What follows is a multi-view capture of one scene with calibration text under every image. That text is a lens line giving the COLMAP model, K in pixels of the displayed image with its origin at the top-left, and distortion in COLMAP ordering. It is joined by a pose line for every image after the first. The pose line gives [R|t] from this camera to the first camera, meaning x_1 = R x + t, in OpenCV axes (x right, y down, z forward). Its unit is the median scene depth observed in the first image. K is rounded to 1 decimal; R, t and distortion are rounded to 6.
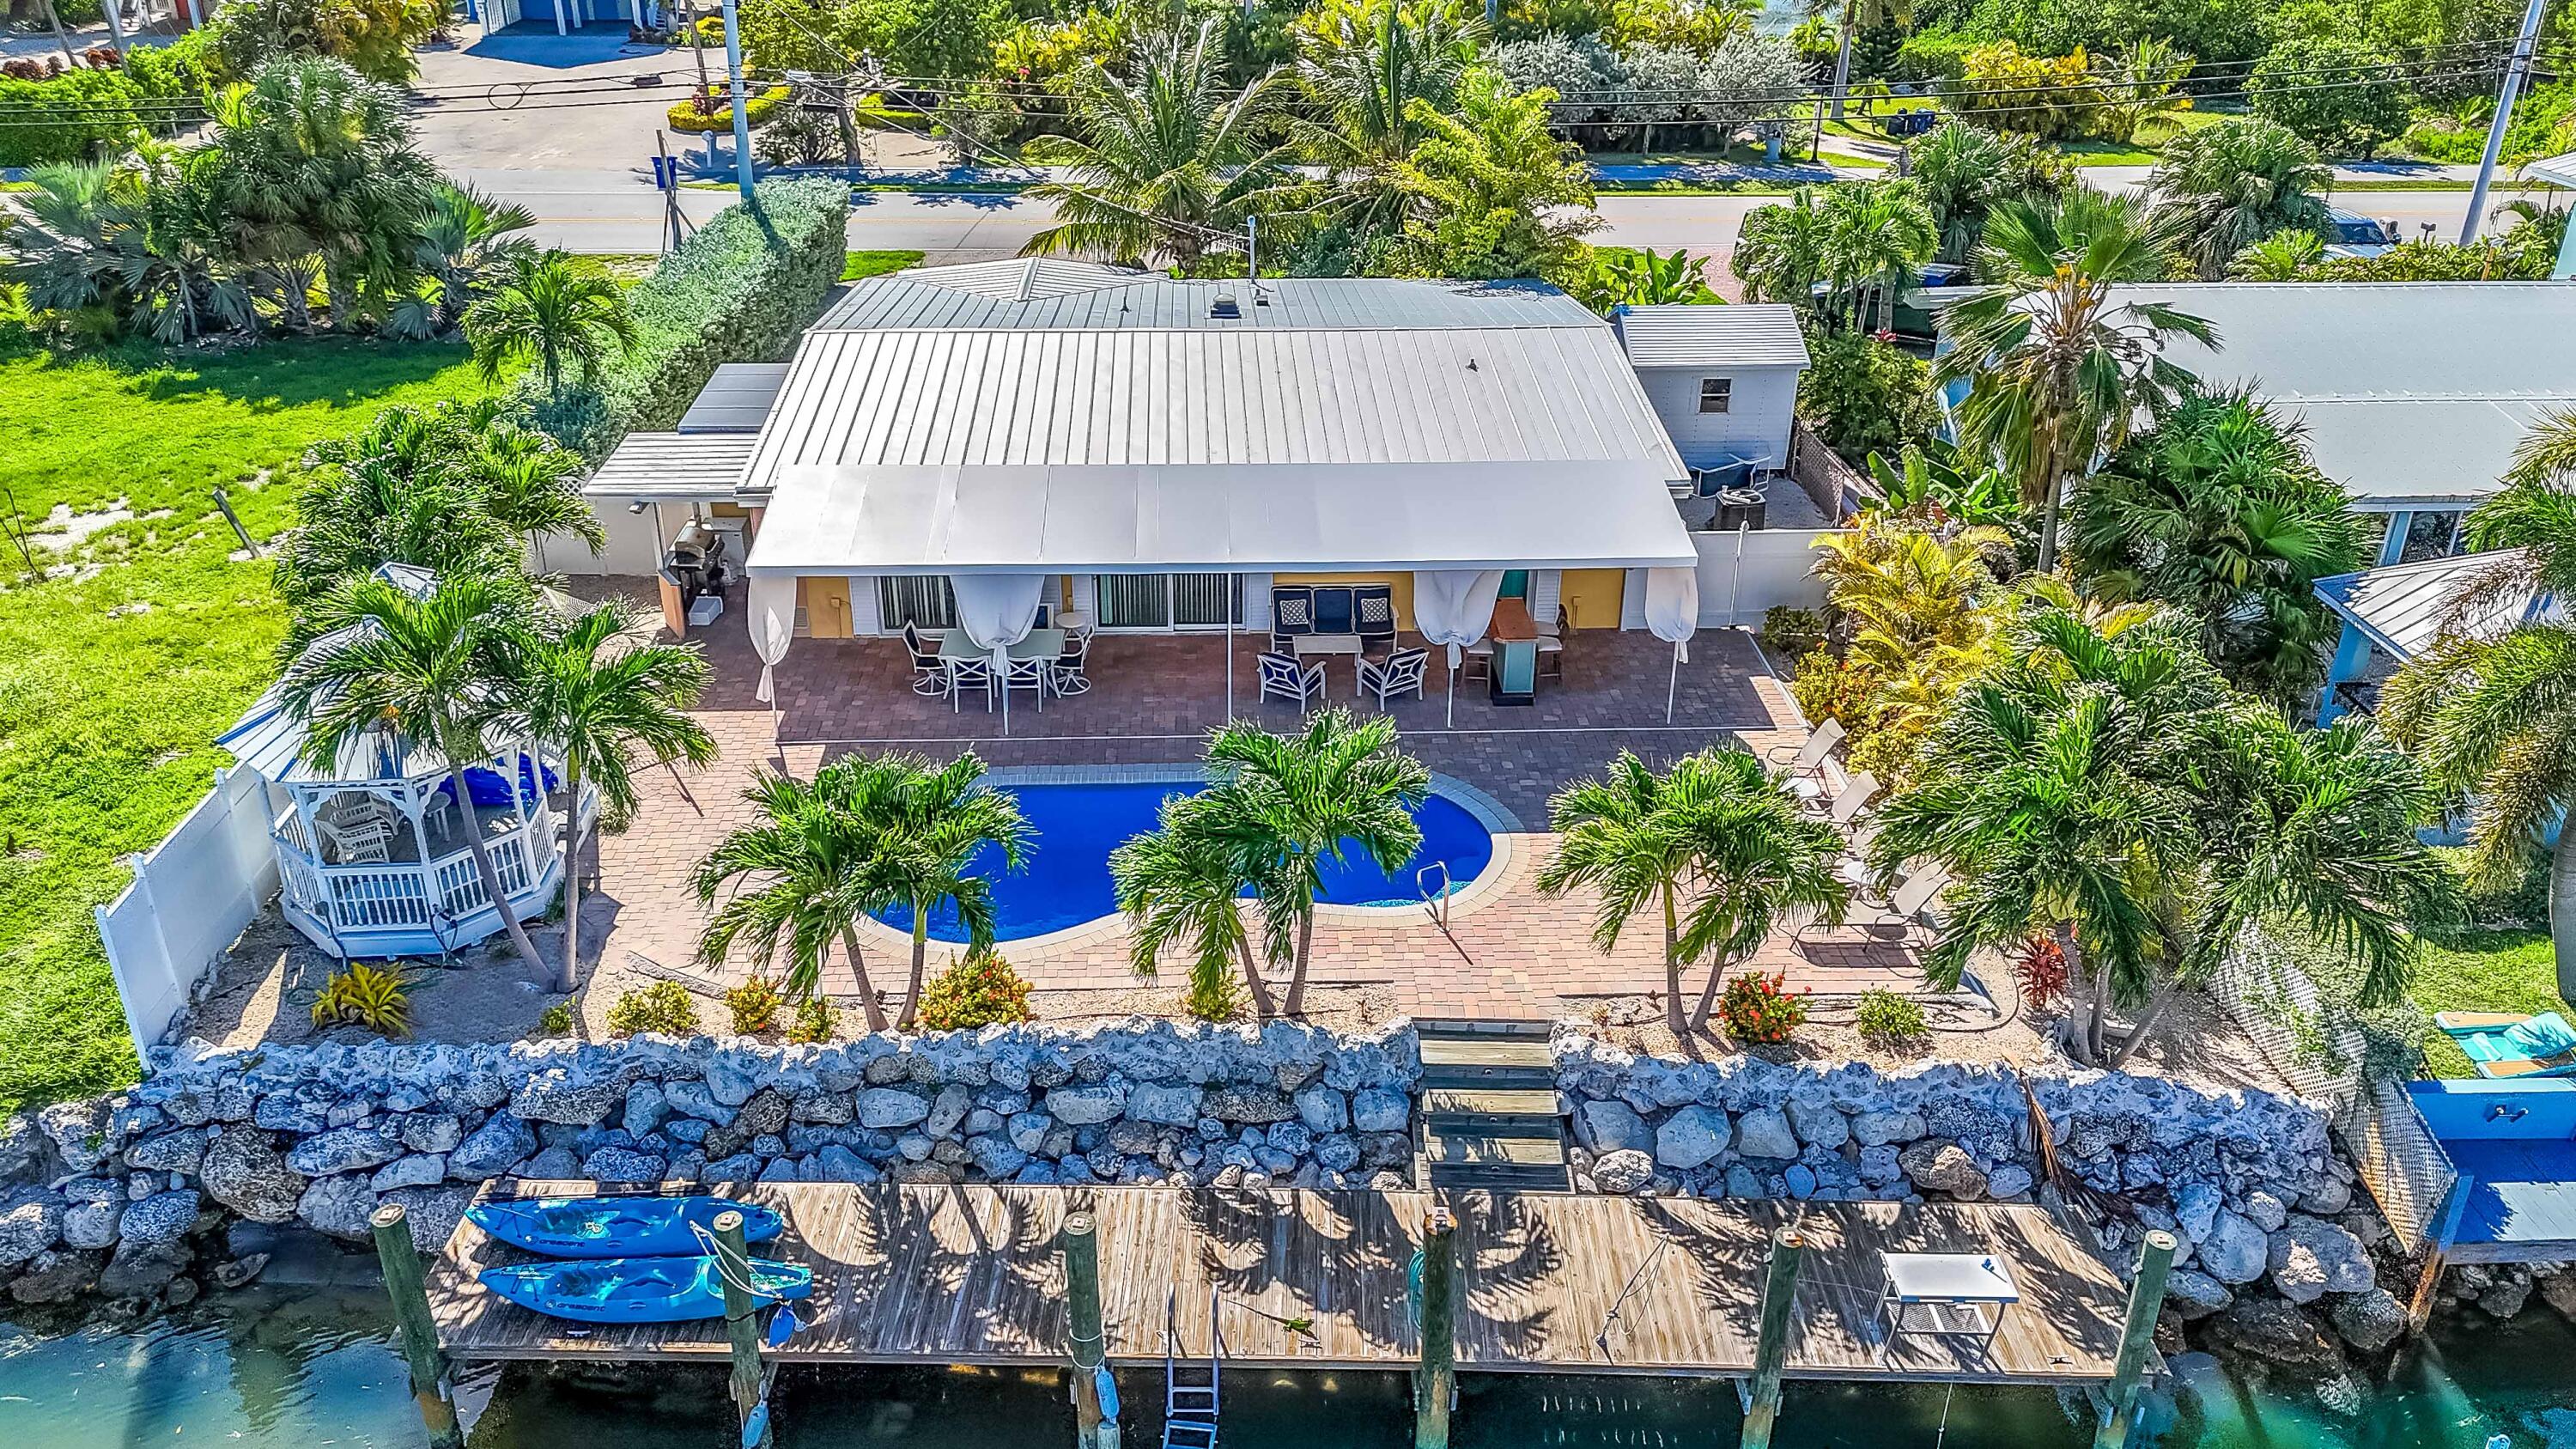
lens RADIAL K [[1837.0, 0, 1282.6], [0, 1837.0, 726.0], [0, 0, 1]] dist [0.075659, -0.096891]
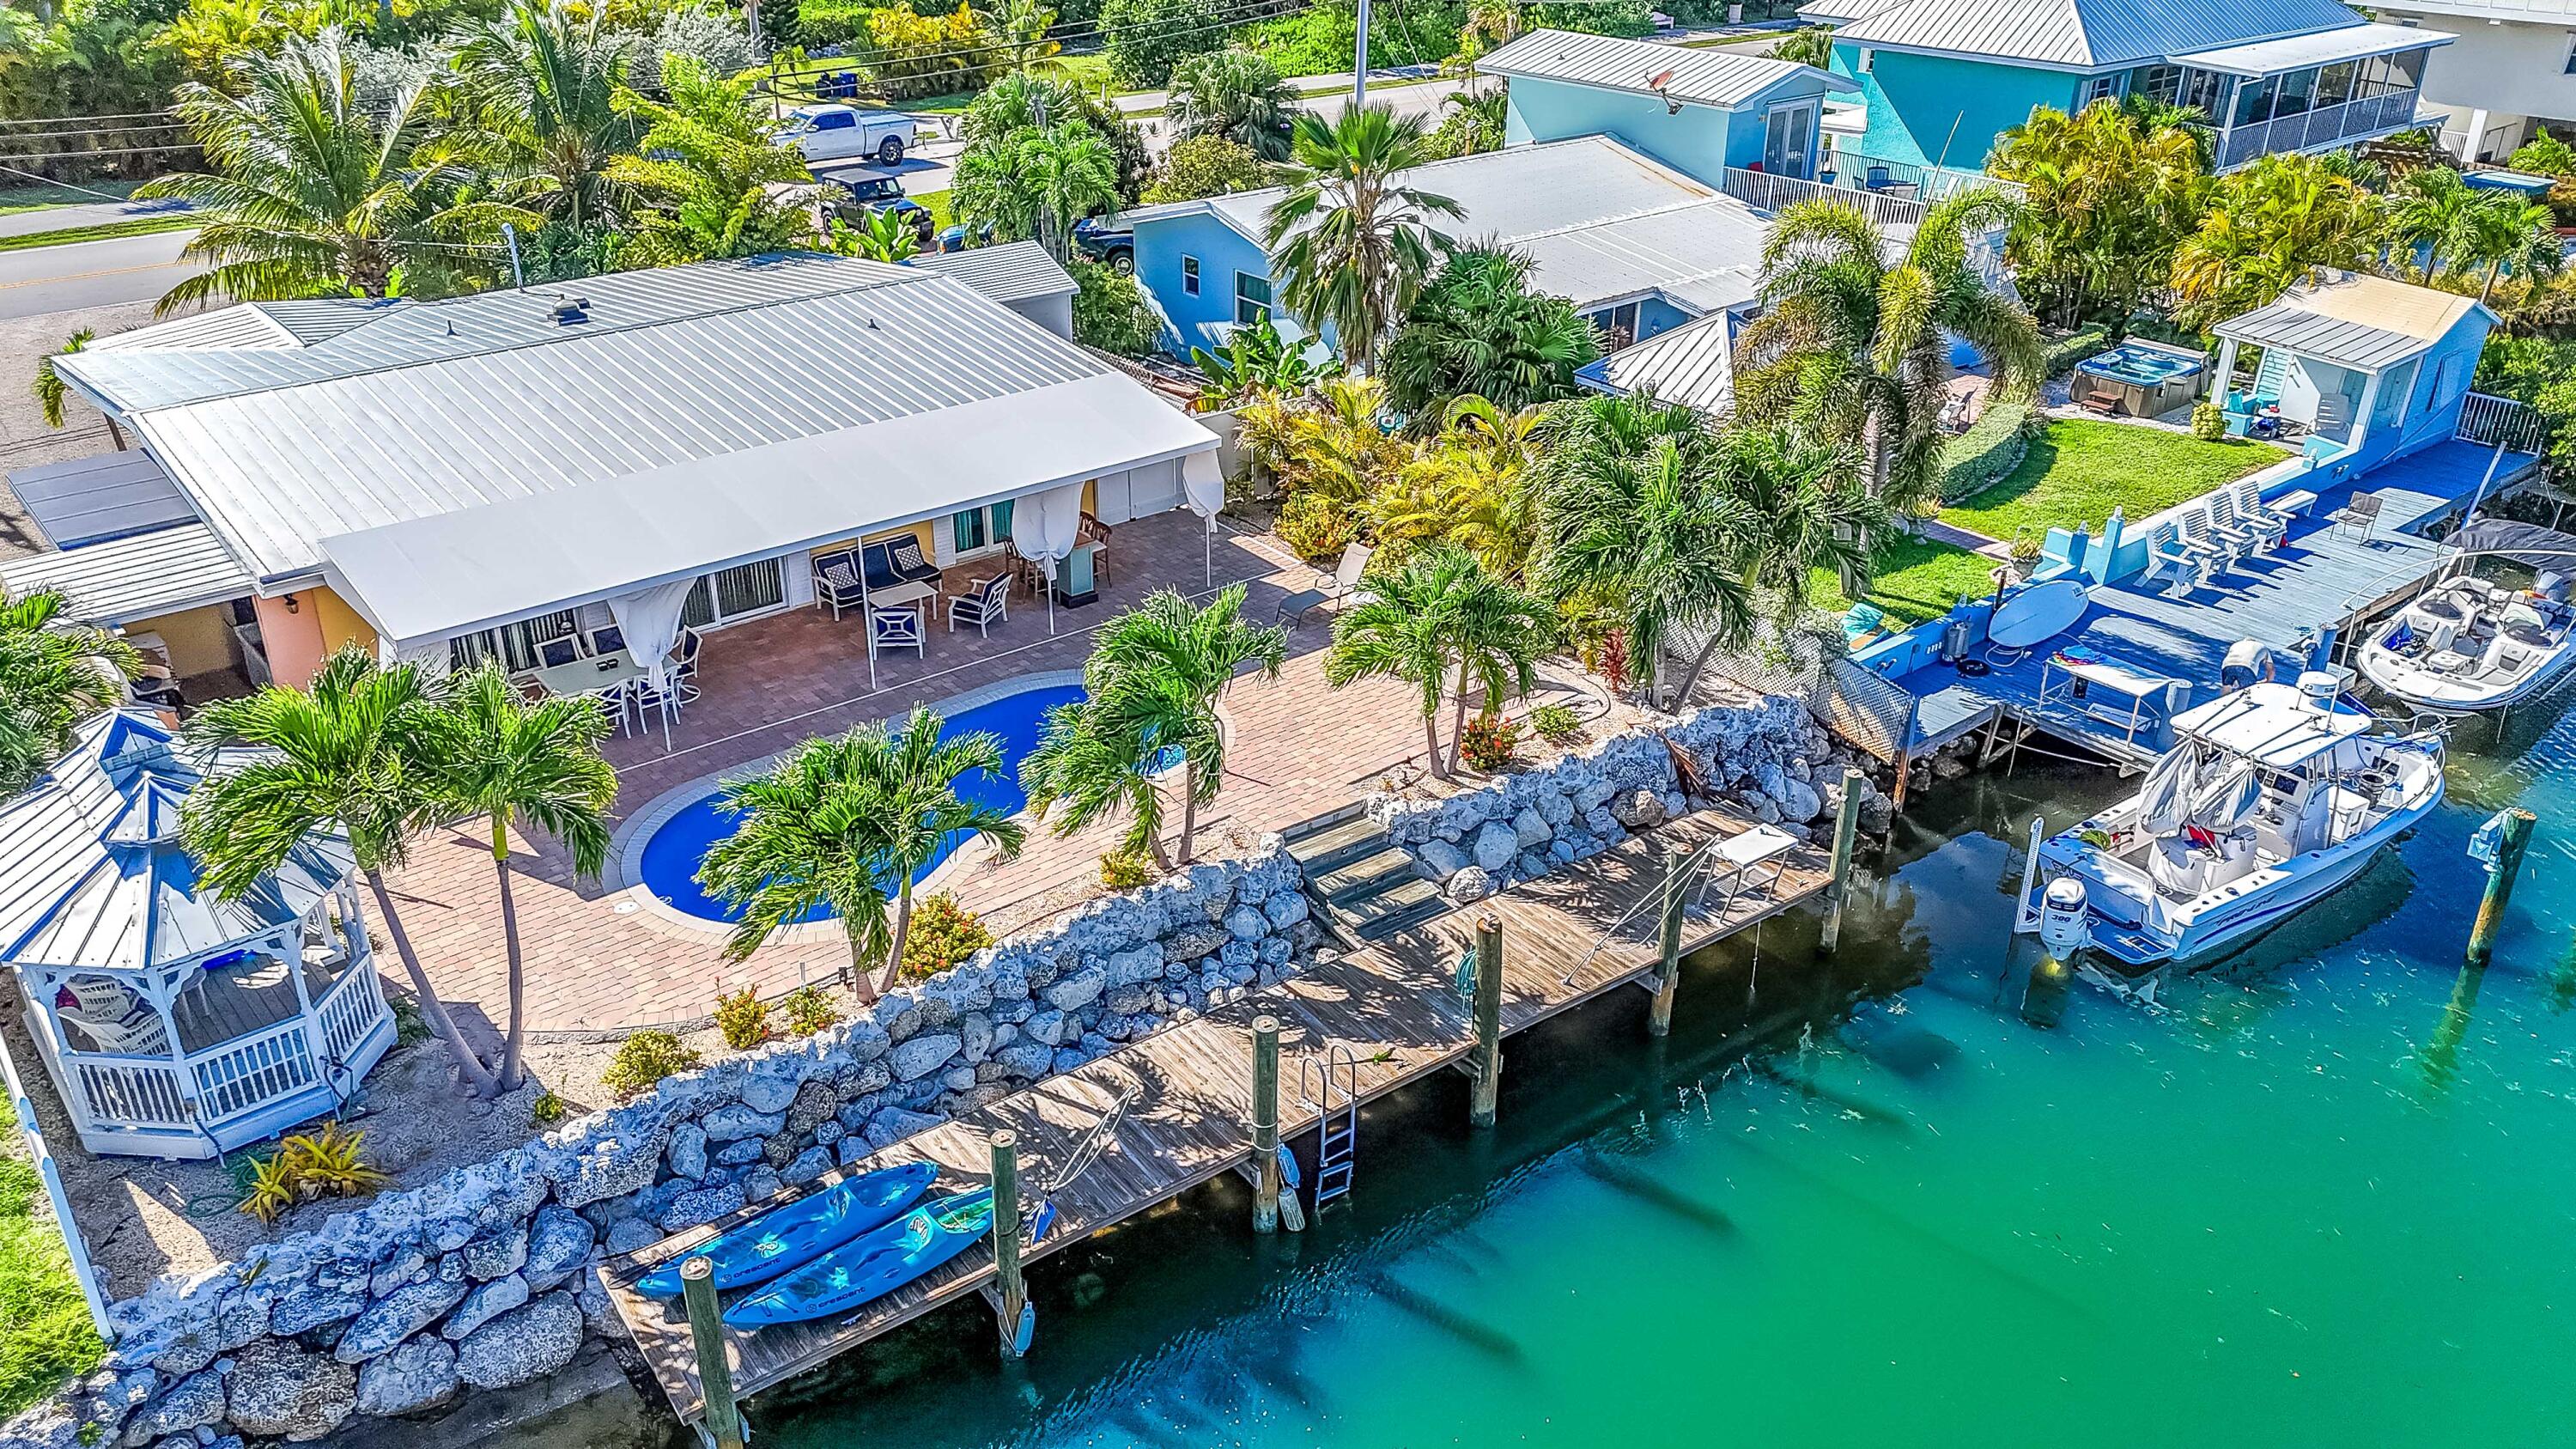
lens RADIAL K [[1837.0, 0, 1282.6], [0, 1837.0, 726.0], [0, 0, 1]] dist [0.075659, -0.096891]
pose [[0.802760, -0.274374, 0.529430, -0.552991], [0.267431, 0.959213, 0.091608, -0.014960], [-0.532971, 0.068047, 0.843393, -0.009587]]
